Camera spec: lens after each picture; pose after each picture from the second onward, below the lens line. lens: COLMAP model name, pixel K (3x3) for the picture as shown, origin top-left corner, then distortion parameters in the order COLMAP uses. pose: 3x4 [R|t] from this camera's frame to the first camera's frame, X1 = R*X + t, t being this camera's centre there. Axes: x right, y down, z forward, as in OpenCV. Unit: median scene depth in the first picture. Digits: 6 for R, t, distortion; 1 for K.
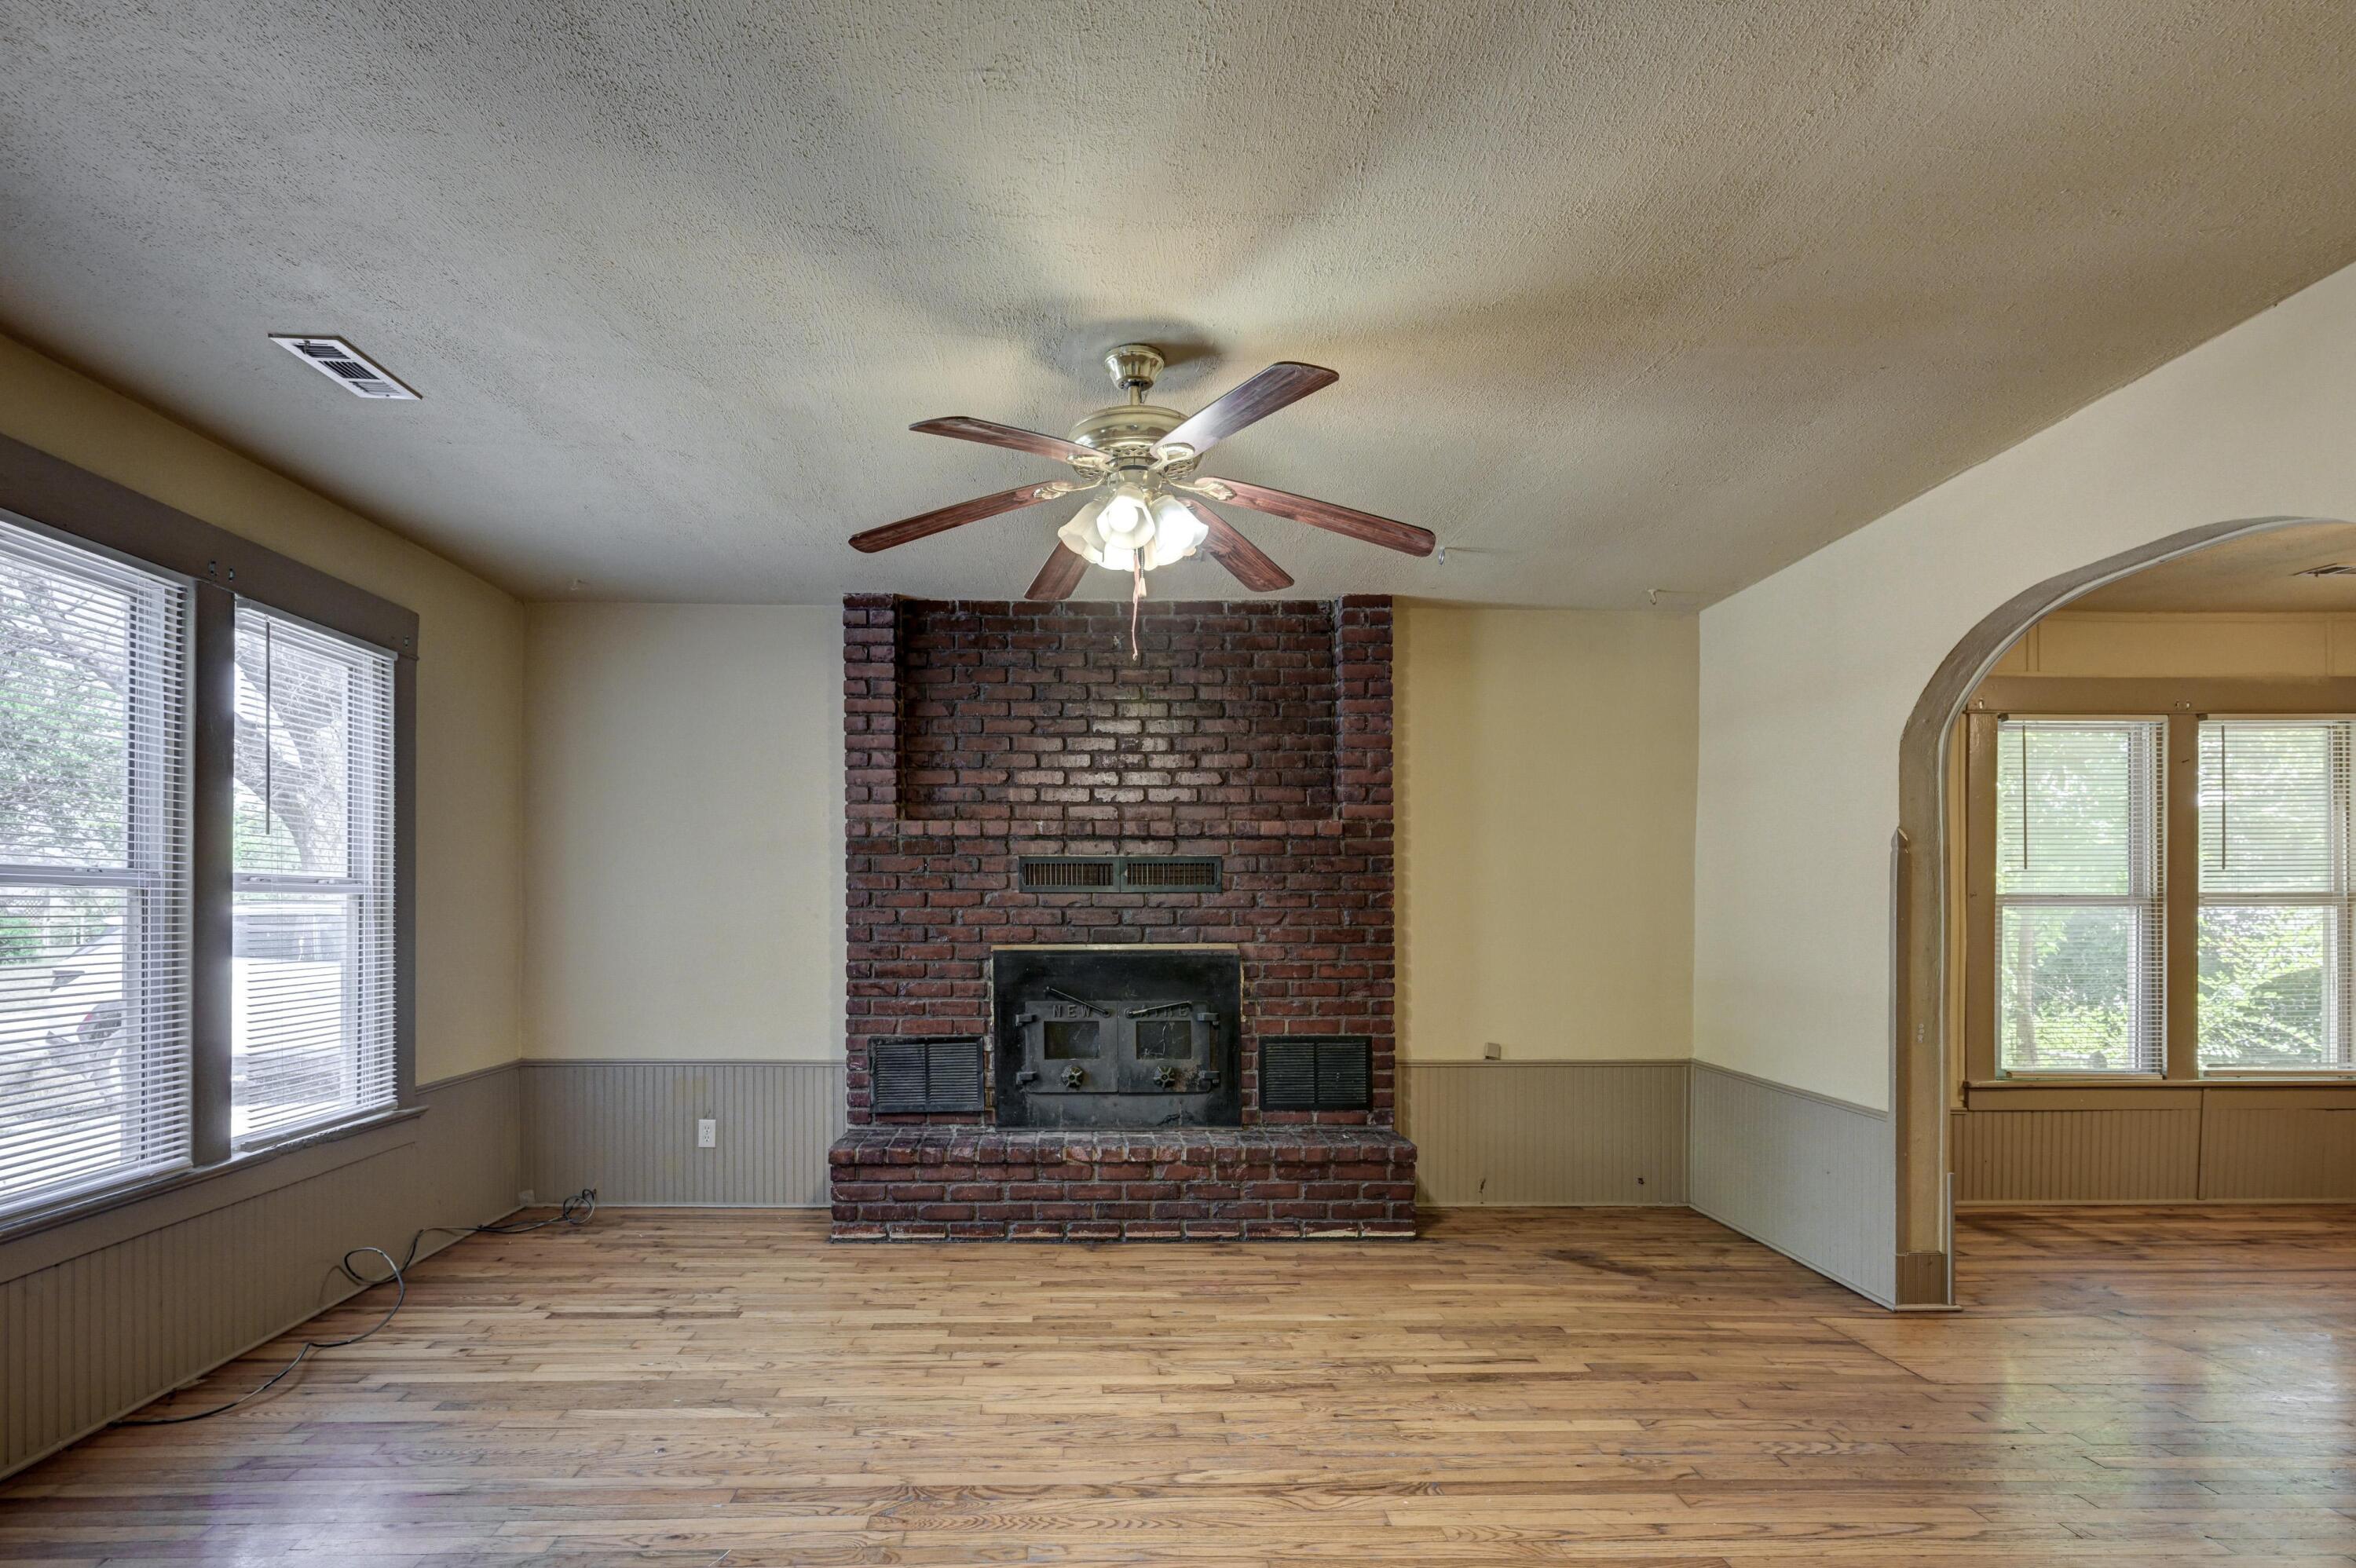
lens RADIAL K [[1148.6, 0, 1119.6], [0, 1148.6, 904.9], [0, 0, 1]] dist [0.002742, 0.000906]
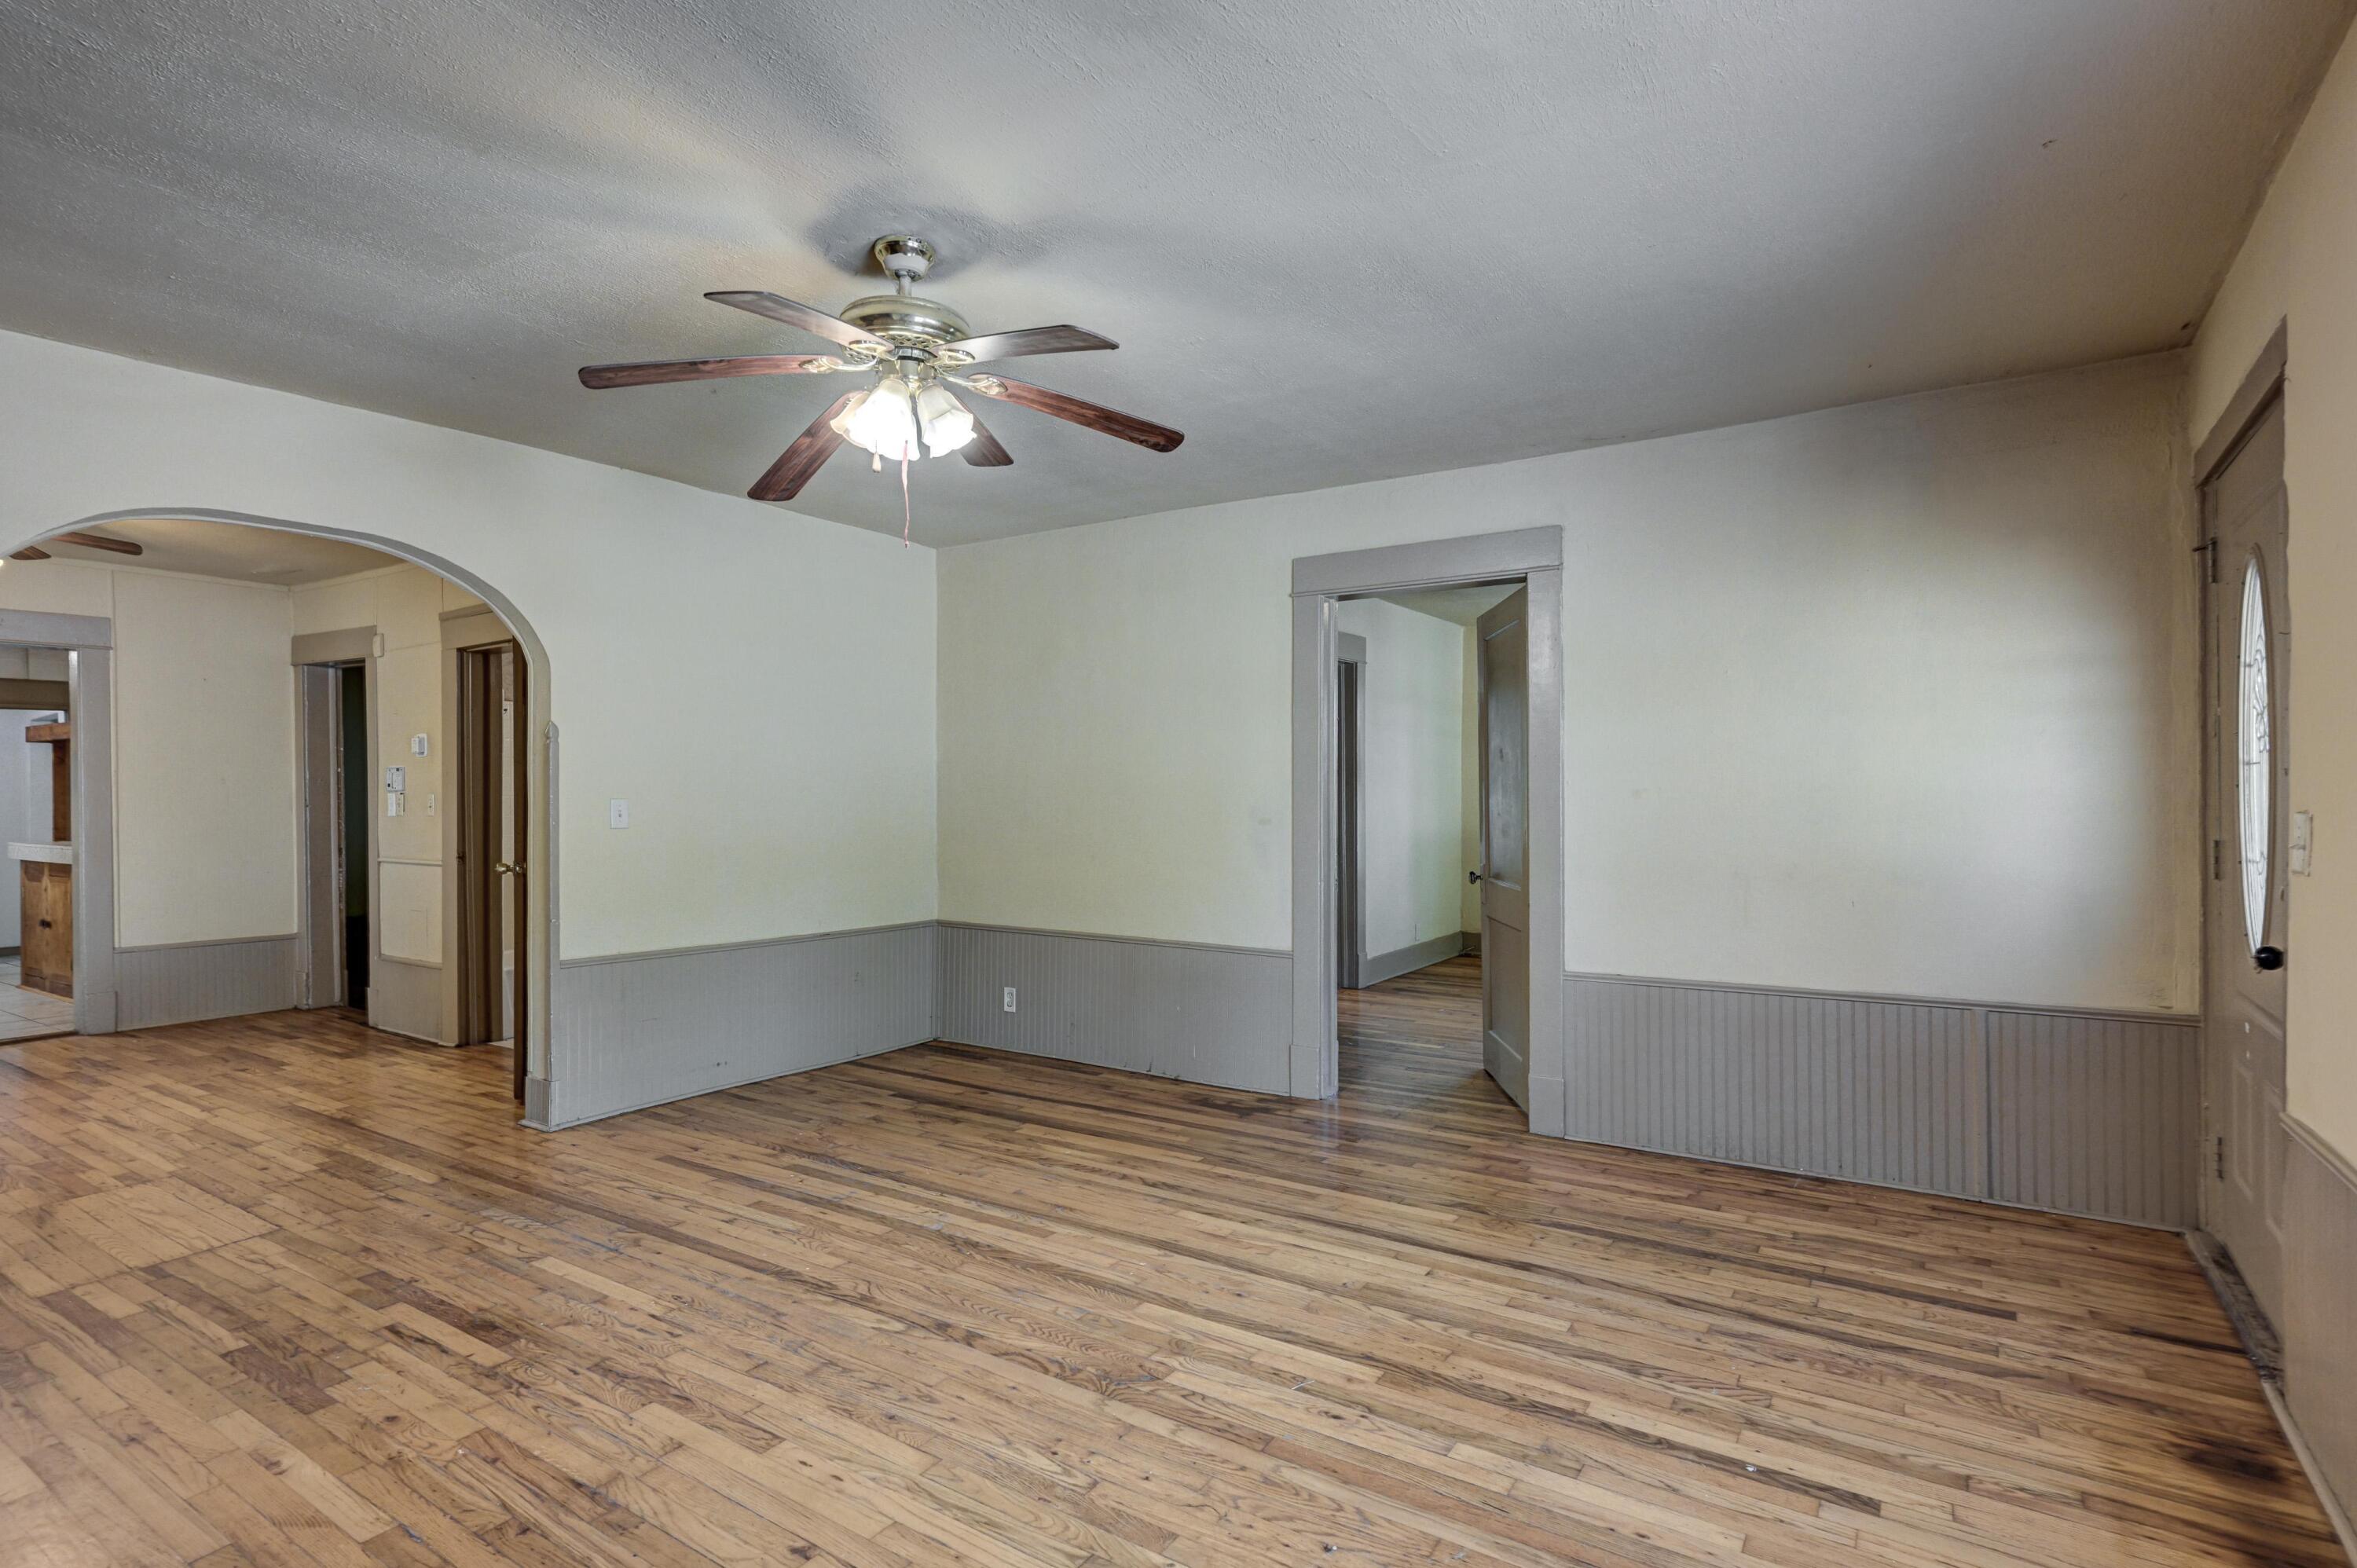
lens RADIAL K [[1182.6, 0, 1170.0], [0, 1182.6, 787.4], [0, 0, 1]] dist [0.001395, 0.001558]
pose [[-0.817732, 0.008637, 0.575534, -0.419638], [0.002931, 0.999937, -0.010841, 0.005038], [-0.575592, -0.007178, -0.817706, 0.935024]]
